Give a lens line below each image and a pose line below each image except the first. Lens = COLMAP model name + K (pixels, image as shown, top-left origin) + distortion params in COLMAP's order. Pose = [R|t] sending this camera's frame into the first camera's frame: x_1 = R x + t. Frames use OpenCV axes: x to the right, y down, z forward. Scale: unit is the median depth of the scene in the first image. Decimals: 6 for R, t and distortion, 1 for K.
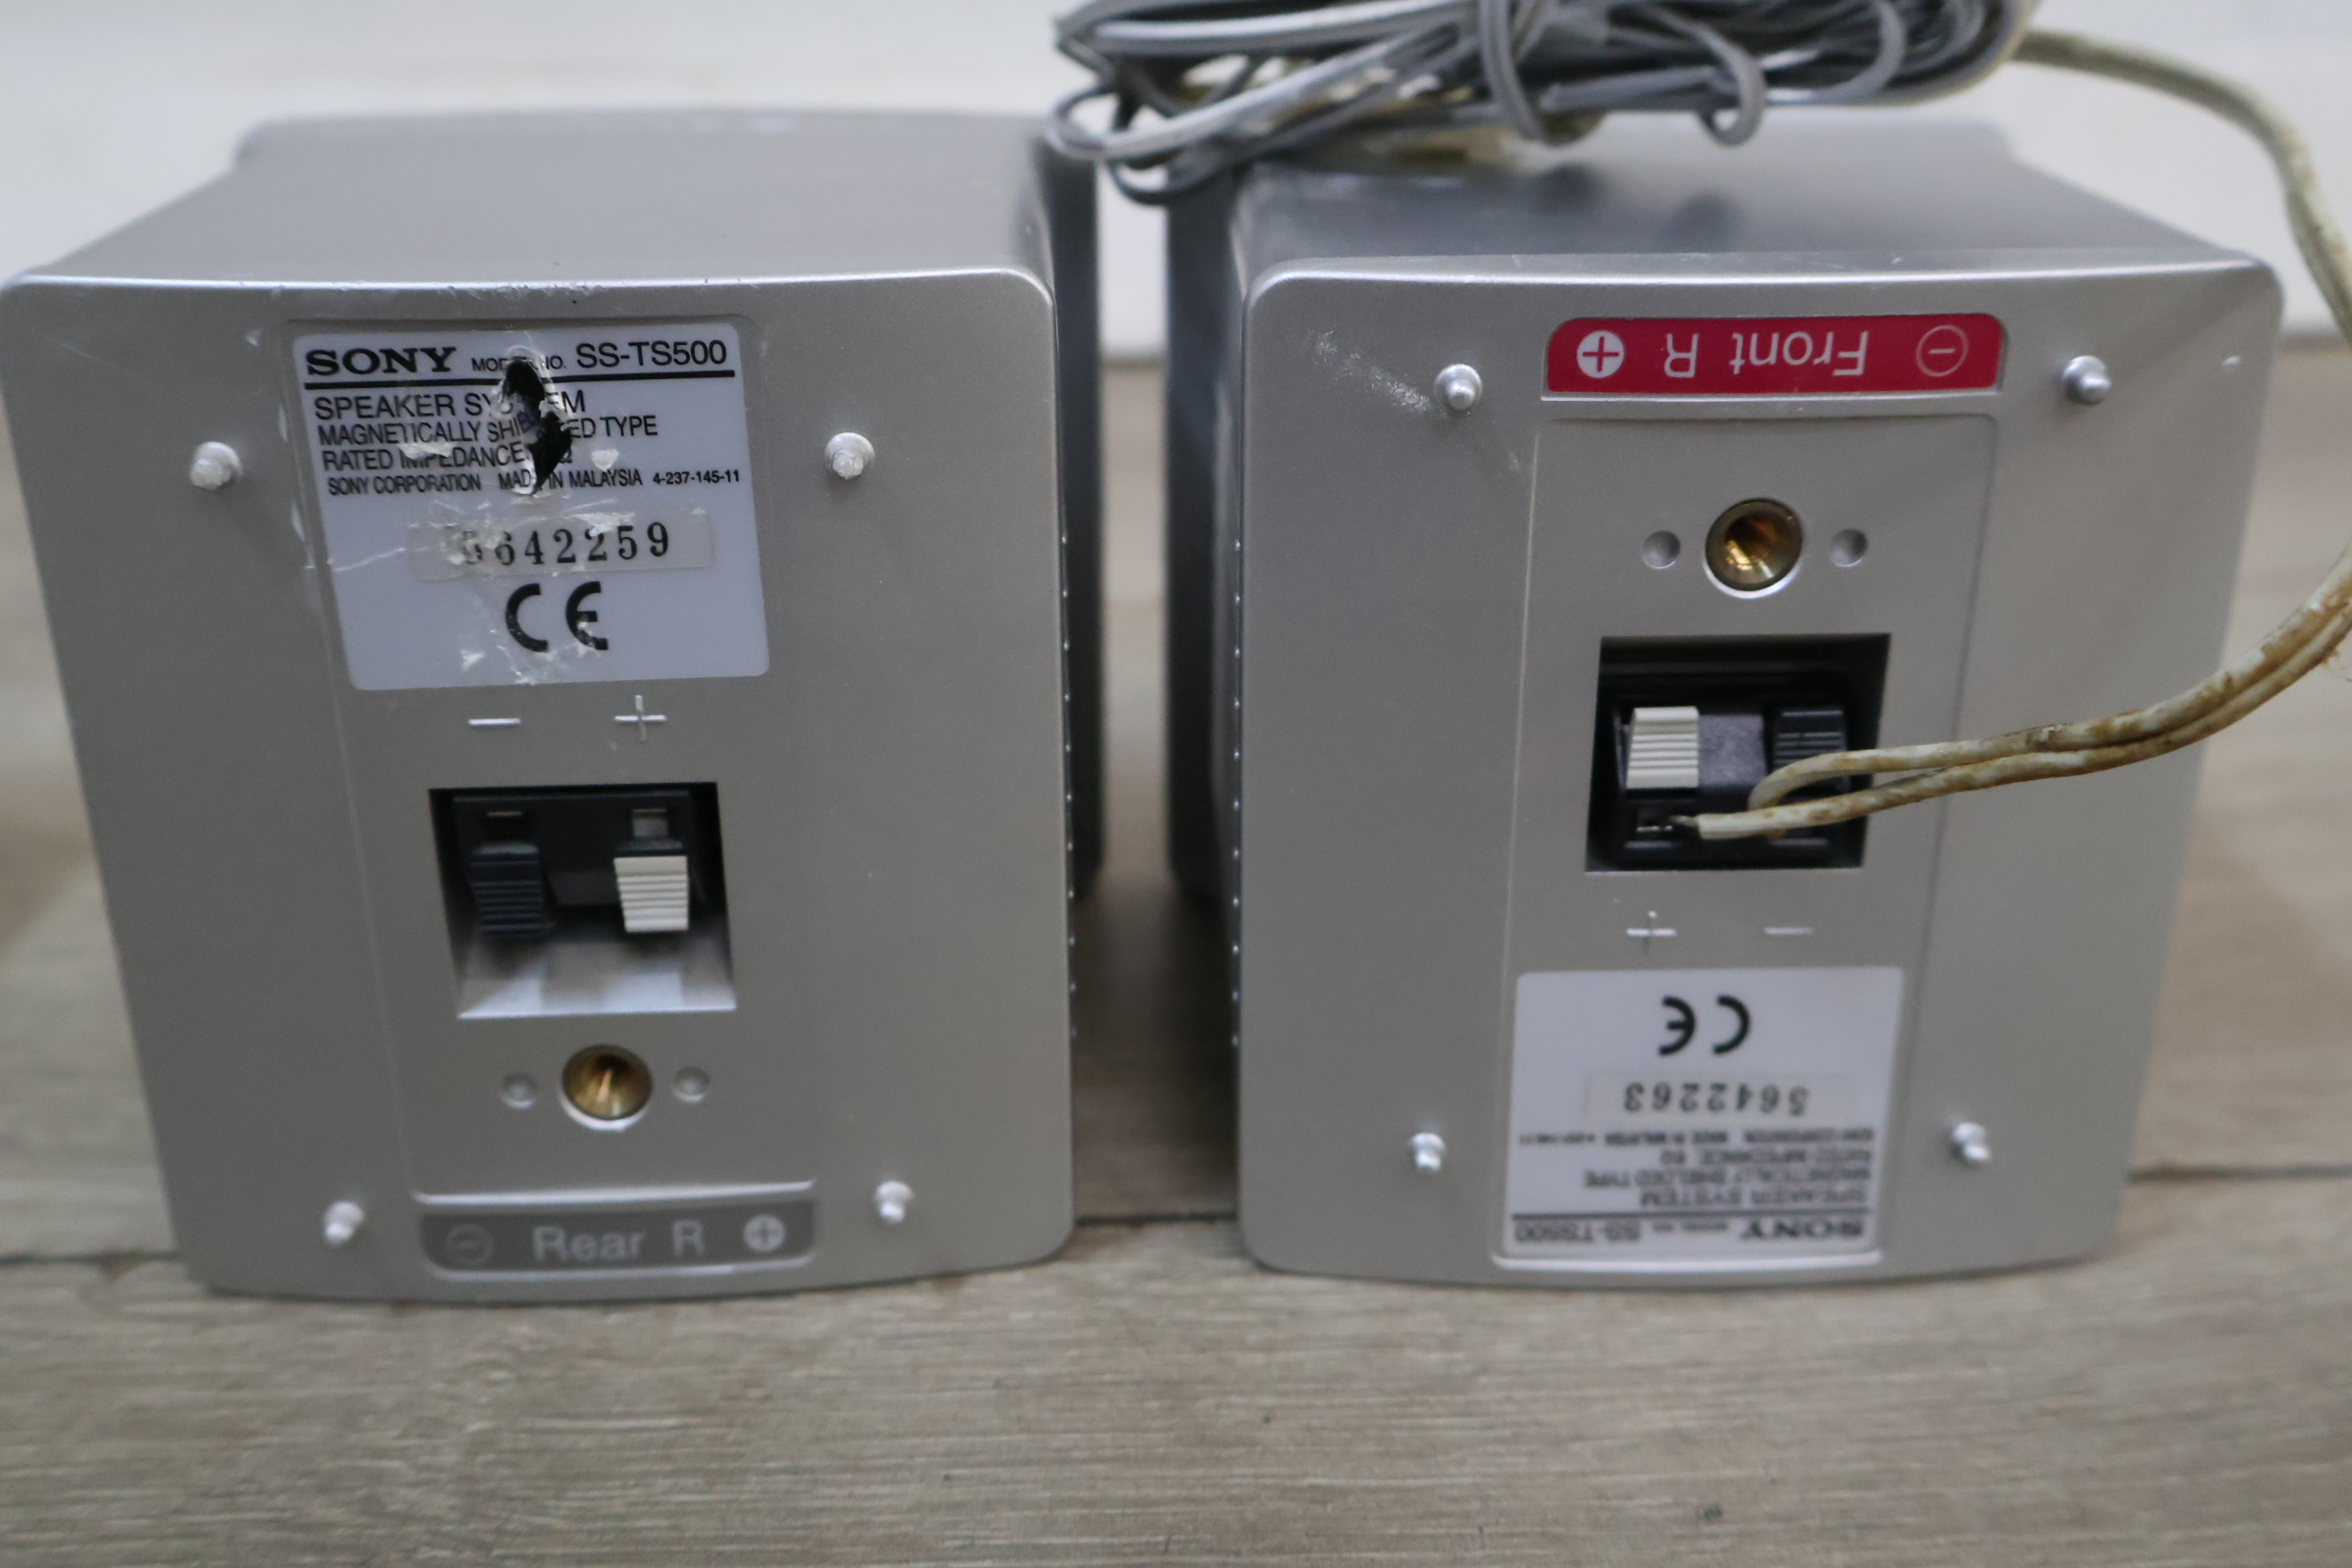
lens RADIAL K [[2334.8, 0, 1187.7], [0, 2334.8, 784.8], [0, 0, 1]] dist [0.012137, 0.000000]
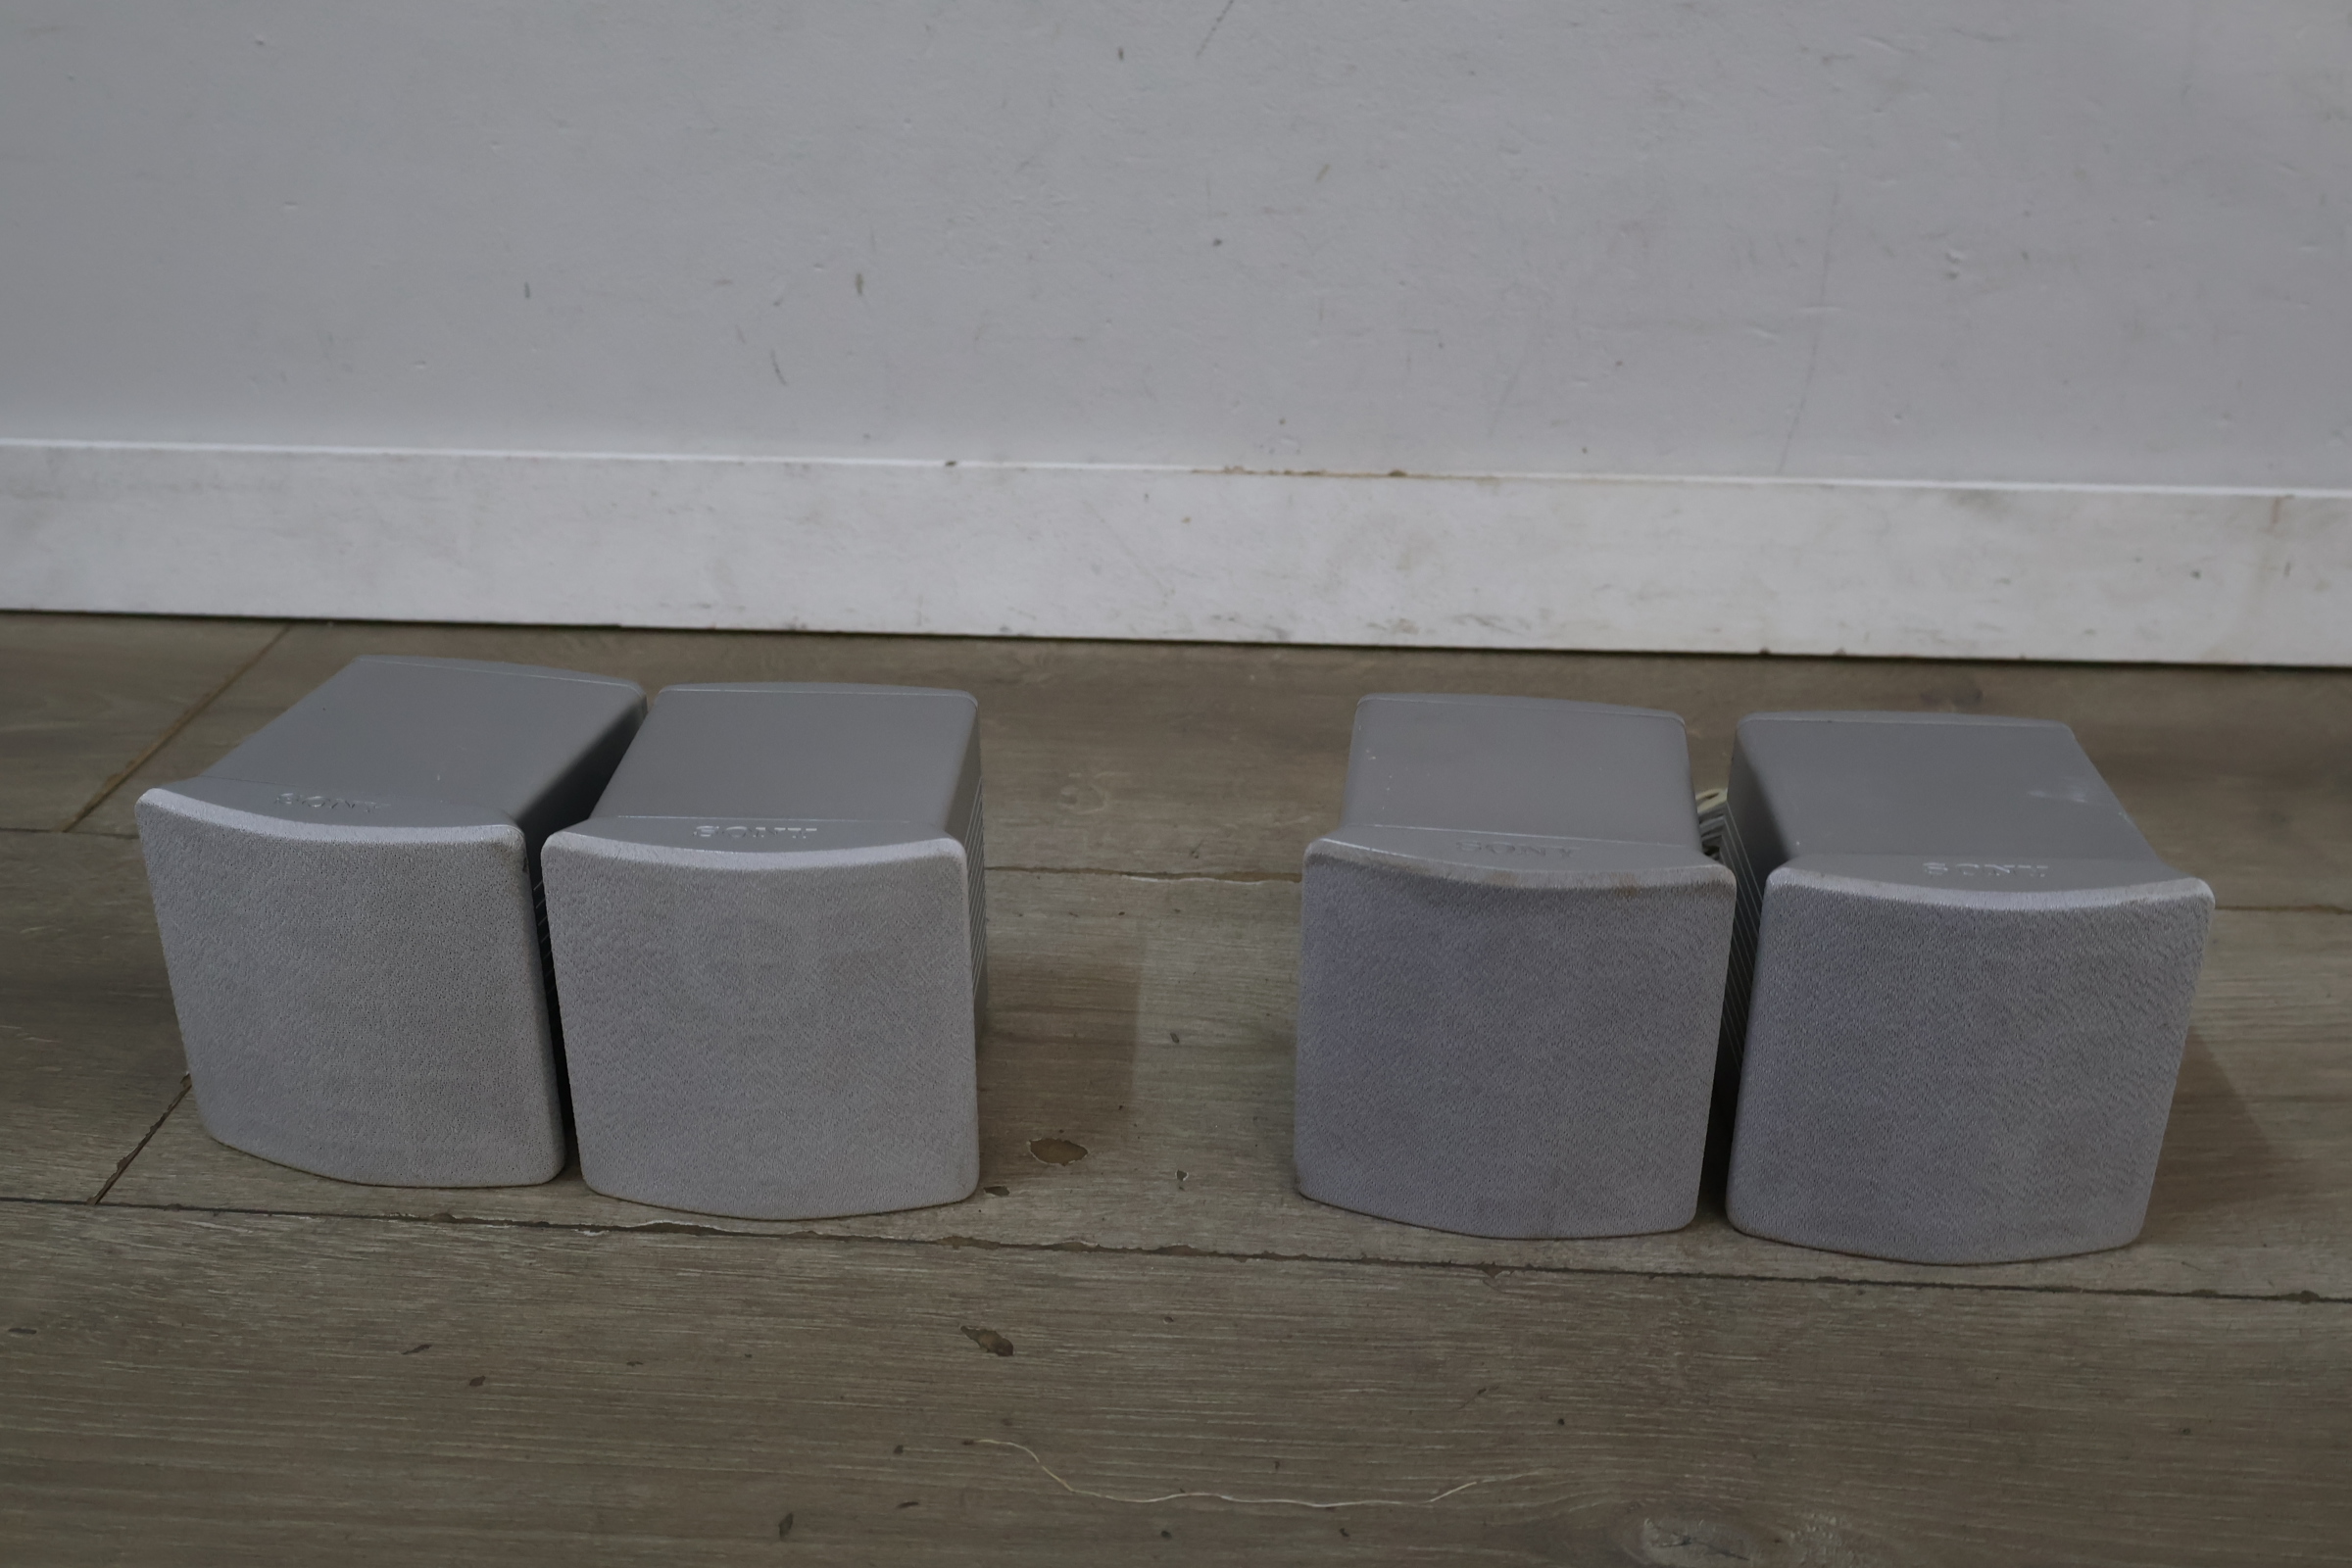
lens RADIAL K [[2334.8, 0, 1170.0], [0, 2334.8, 785.1], [0, 0, 1]] dist [0.012137, 0.000000]
pose [[0.991756, 0.056810, -0.114860, -0.591192], [-0.050606, 0.997135, 0.056225, -0.456651], [0.117726, -0.049949, 0.991789, -1.553740]]
